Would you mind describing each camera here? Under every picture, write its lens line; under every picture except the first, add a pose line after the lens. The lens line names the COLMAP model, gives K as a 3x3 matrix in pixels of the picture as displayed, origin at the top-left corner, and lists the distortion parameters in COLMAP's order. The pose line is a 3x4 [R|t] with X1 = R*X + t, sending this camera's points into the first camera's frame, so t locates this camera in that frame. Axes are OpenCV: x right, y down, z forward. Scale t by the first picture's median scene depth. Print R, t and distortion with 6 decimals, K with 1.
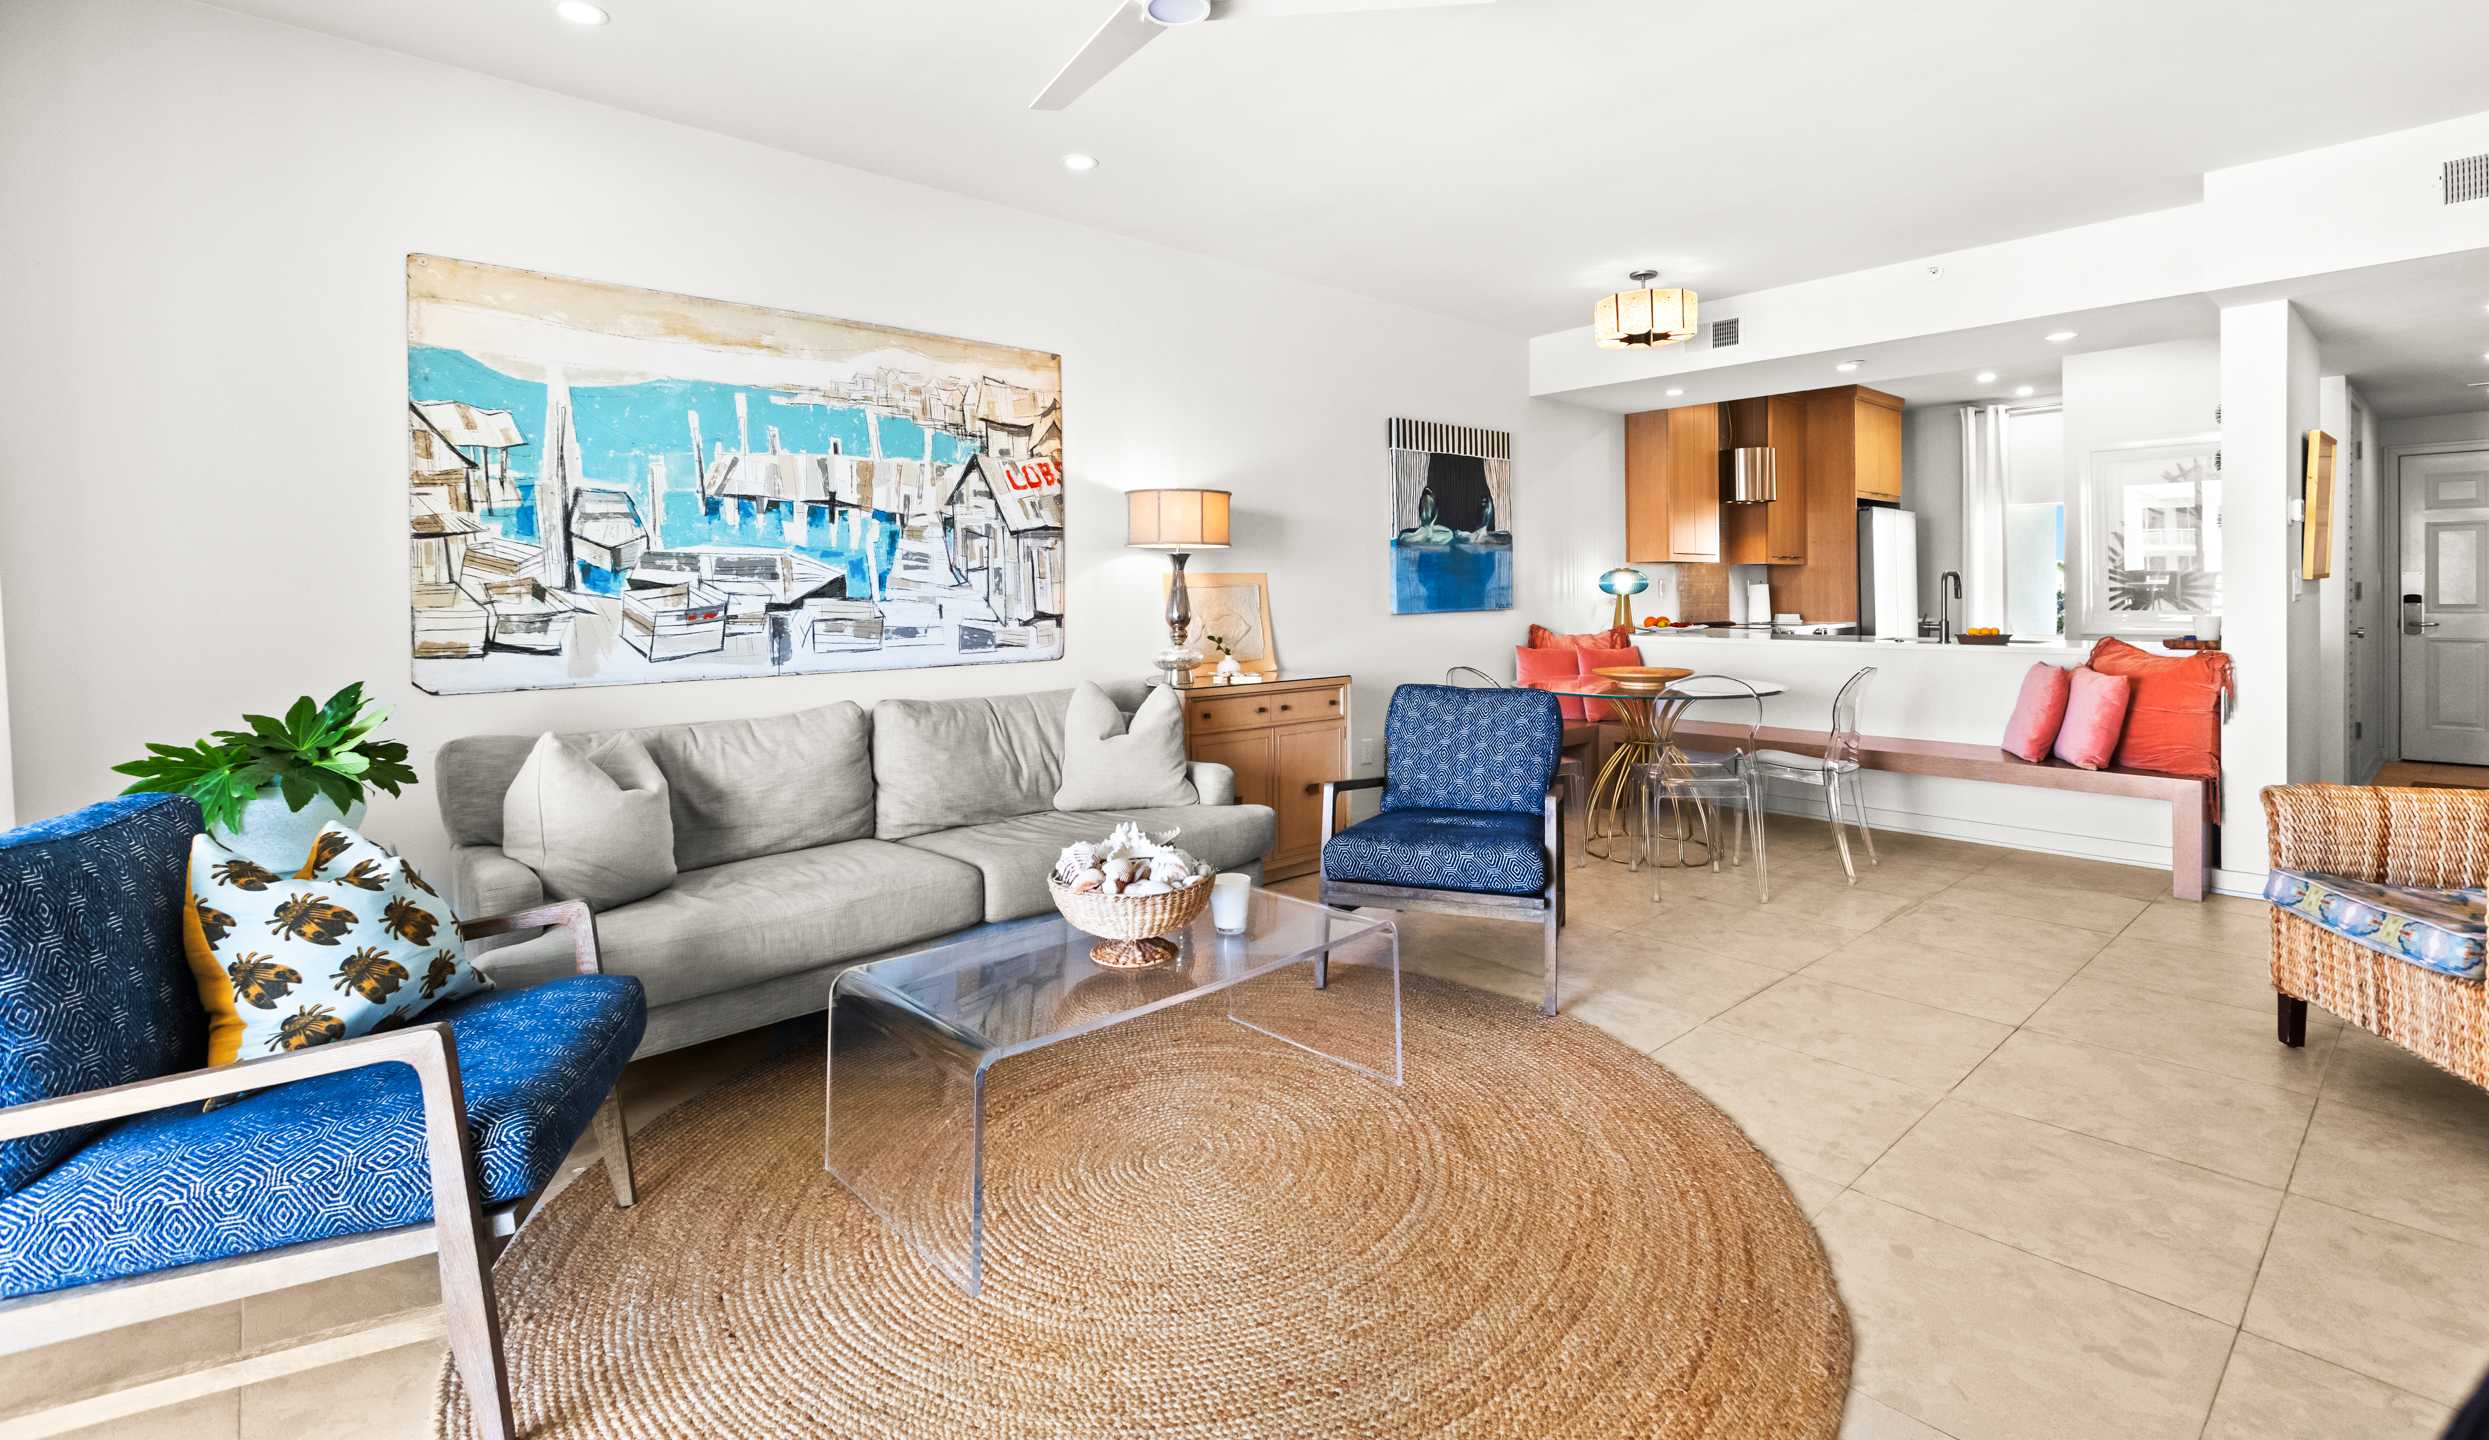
lens RADIAL K [[1134.5, 0, 1284.7], [0, 1134.5, 595.4], [0, 0, 1]] dist [0.007551, -0.002791]
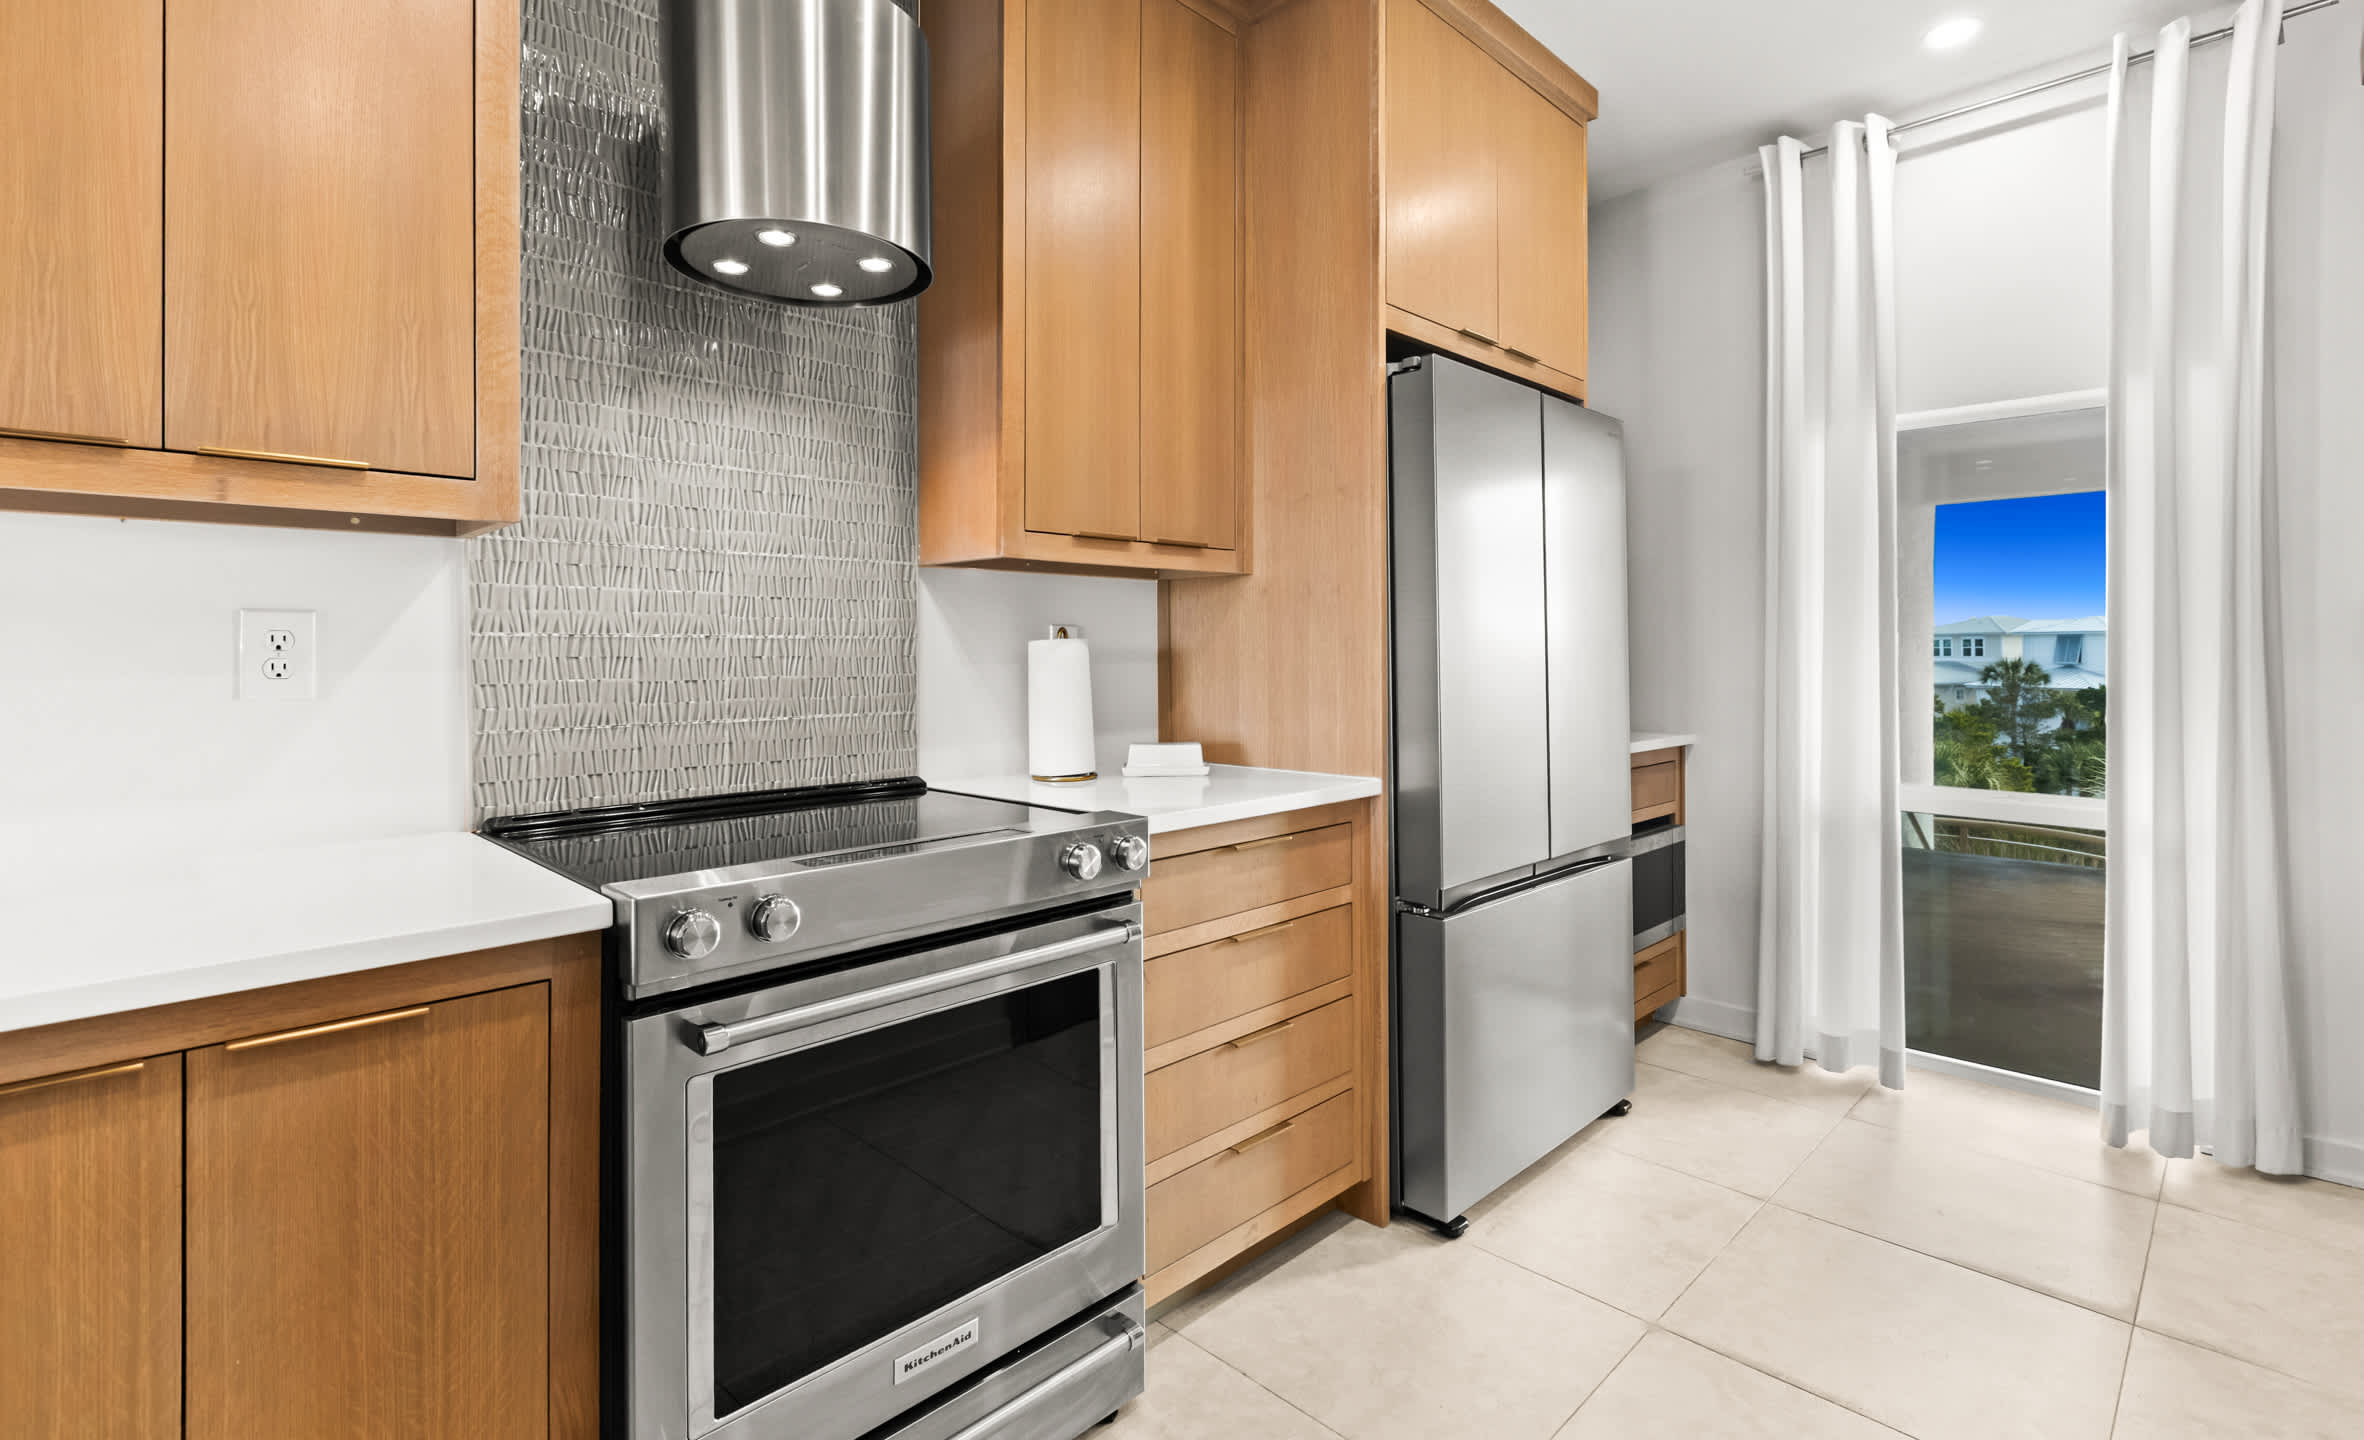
lens RADIAL K [[1092.7, 0, 1168.6], [0, 1092.7, 649.4], [0, 0, 1]] dist [0.007464, -0.003268]
pose [[0.999925, -0.002716, 0.011901, 0.933813], [0.002912, 0.999860, -0.016483, -0.006263], [-0.011855, 0.016516, 0.999793, 1.527281]]
